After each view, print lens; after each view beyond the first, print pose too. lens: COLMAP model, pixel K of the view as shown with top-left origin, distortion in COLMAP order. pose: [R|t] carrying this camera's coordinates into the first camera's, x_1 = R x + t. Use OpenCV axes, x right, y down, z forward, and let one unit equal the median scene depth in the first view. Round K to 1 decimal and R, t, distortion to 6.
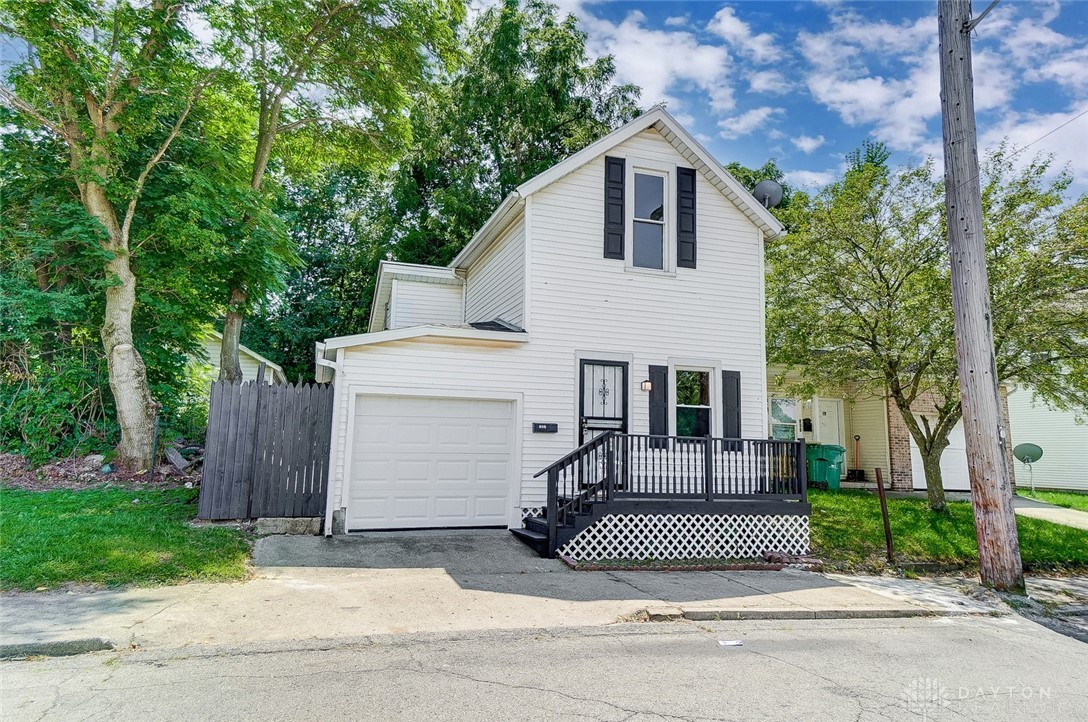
lens RADIAL K [[675.7, 0, 544.0], [0, 675.7, 361.0], [0, 0, 1]] dist [0.055897, -0.001199]
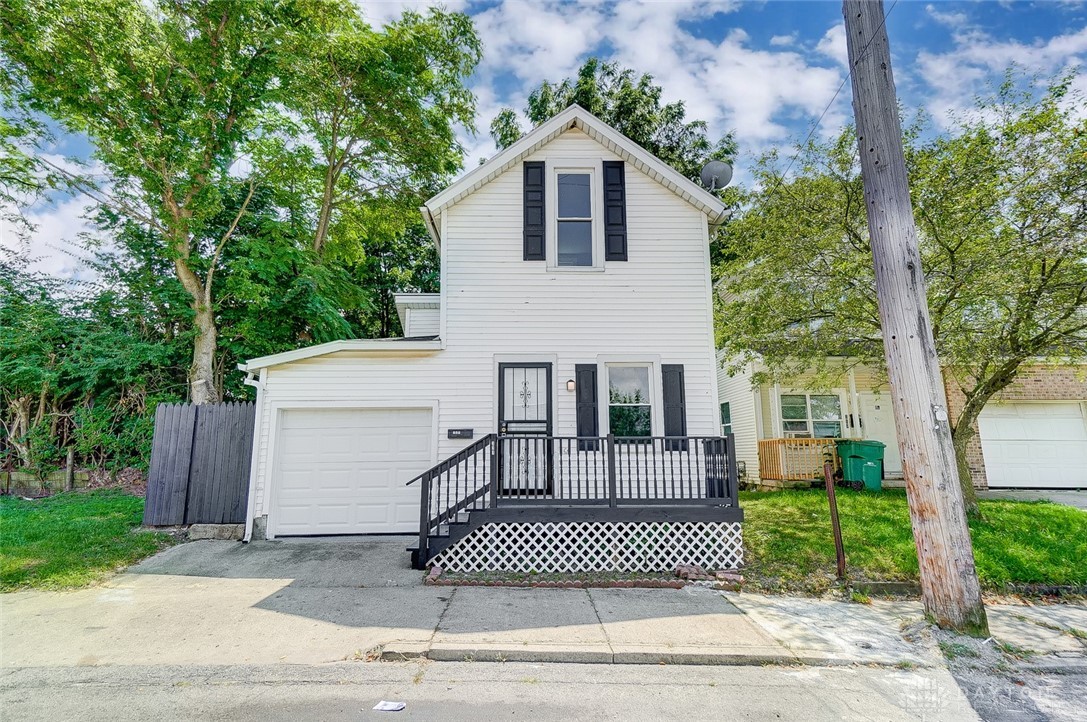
lens RADIAL K [[552.3, 0, 543.5], [0, 552.3, 361.0], [0, 0, 1]] dist [0.017760, -0.000071]
pose [[0.957359, -0.076313, -0.278641, 0.343298], [0.064768, 0.996626, -0.050423, 0.039653], [0.281549, 0.030226, 0.959071, 0.239354]]
